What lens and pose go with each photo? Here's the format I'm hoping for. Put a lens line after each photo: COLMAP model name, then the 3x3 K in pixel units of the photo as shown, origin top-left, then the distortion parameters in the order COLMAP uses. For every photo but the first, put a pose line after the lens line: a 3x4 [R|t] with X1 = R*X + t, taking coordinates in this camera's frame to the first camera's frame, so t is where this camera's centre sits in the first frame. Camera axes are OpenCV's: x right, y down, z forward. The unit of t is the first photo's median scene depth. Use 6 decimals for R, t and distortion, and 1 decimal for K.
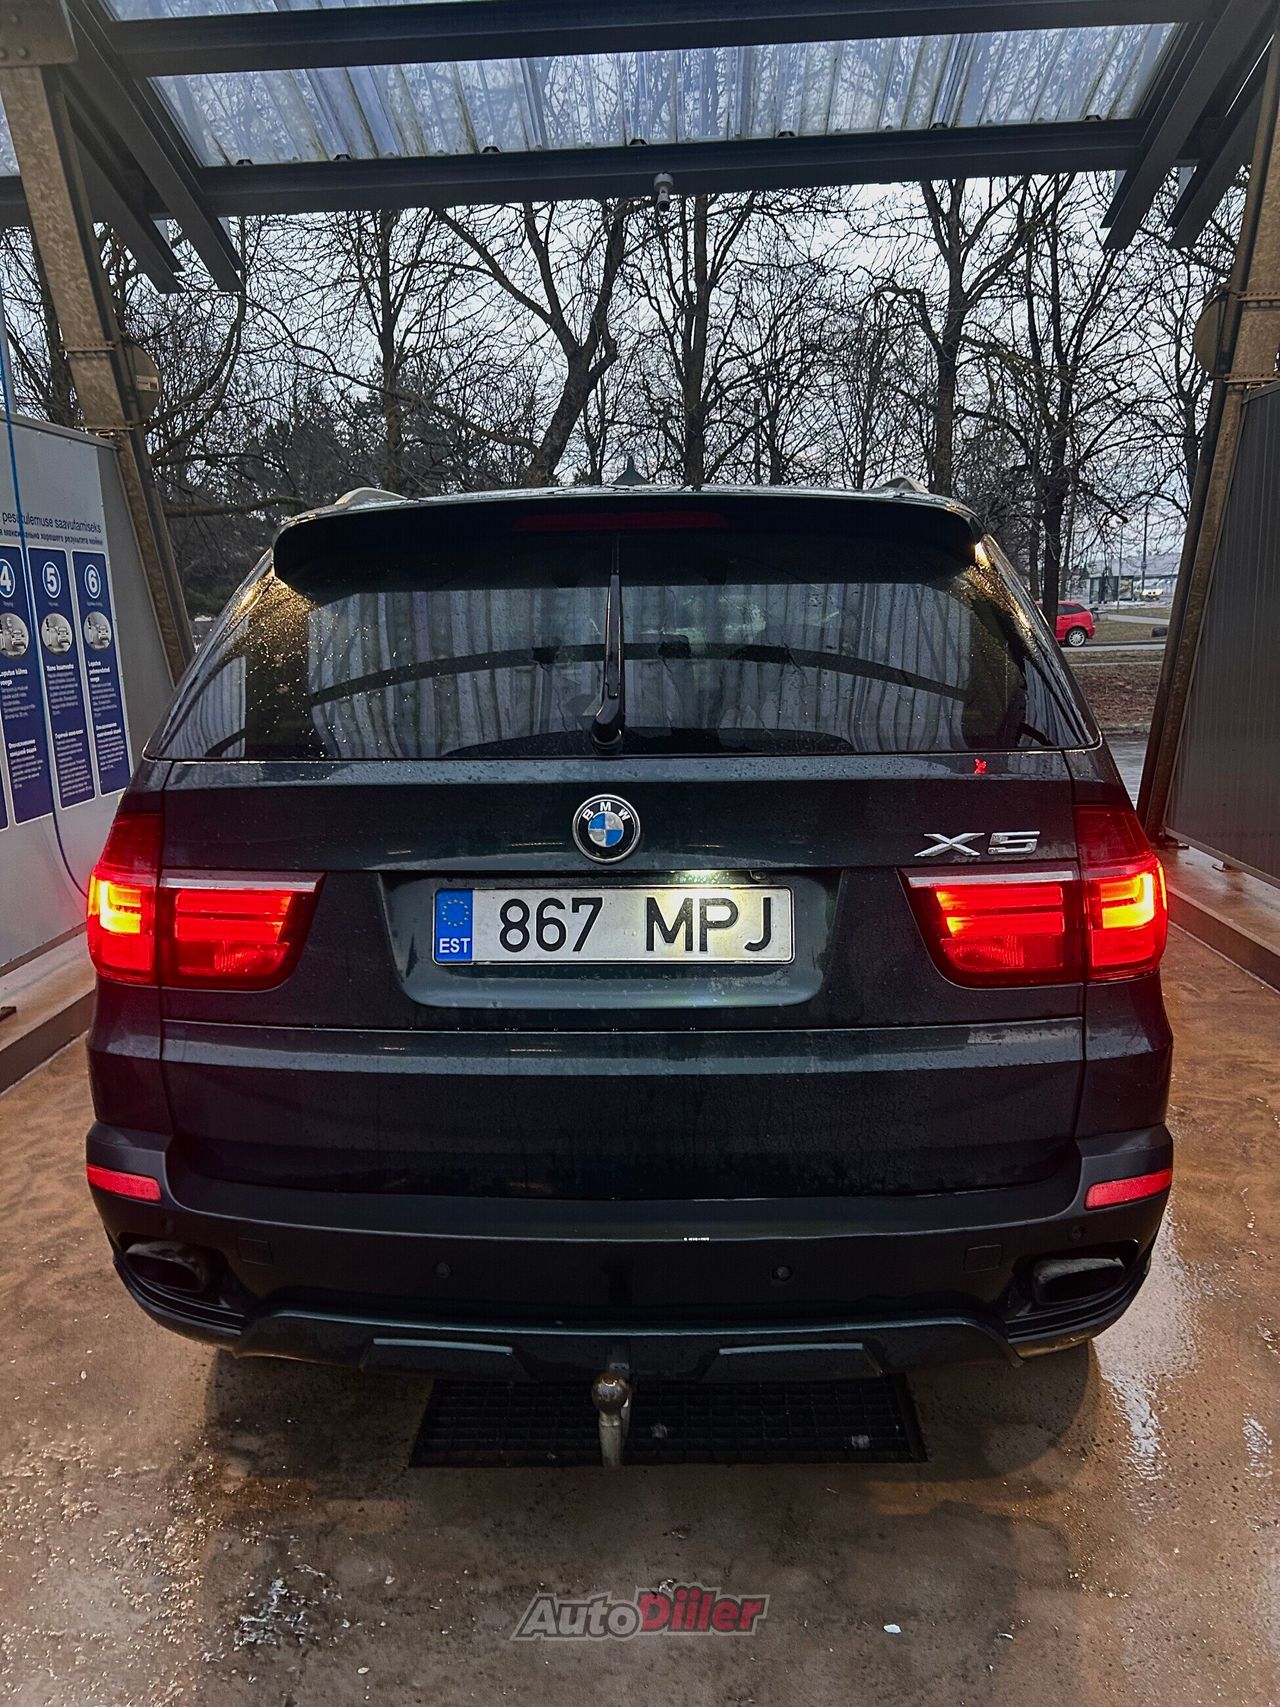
lens RADIAL K [[1271.7, 0, 640.0], [0, 1271.7, 853.5], [0, 0, 1]] dist [0.061308, -0.062858]
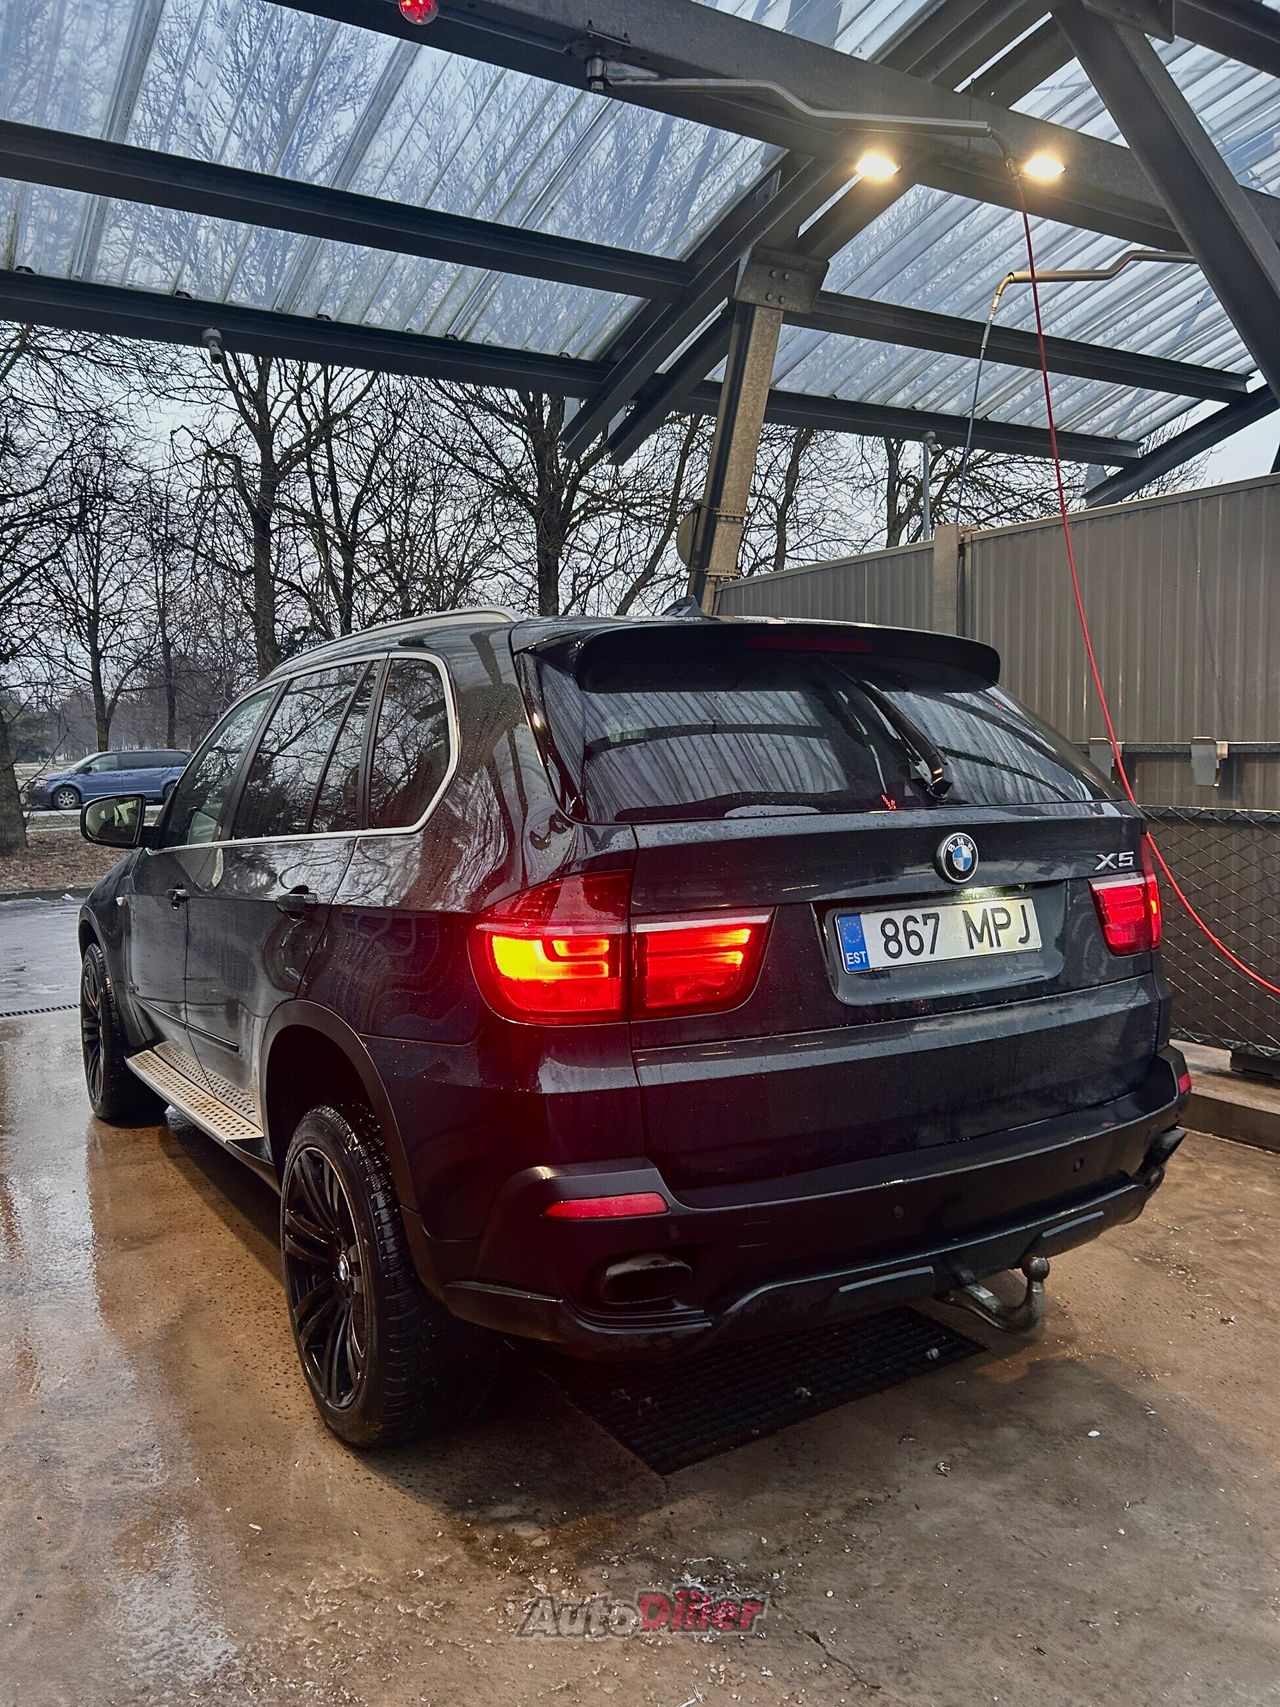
lens RADIAL K [[1270.4, 0, 640.0], [0, 1270.4, 853.5], [0, 0, 1]] dist [0.018881, 0.003954]
pose [[0.827652, -0.034706, 0.560168, -1.033760], [0.101229, 0.990949, -0.088169, 0.058970], [-0.552038, 0.129679, 0.823673, 0.060791]]
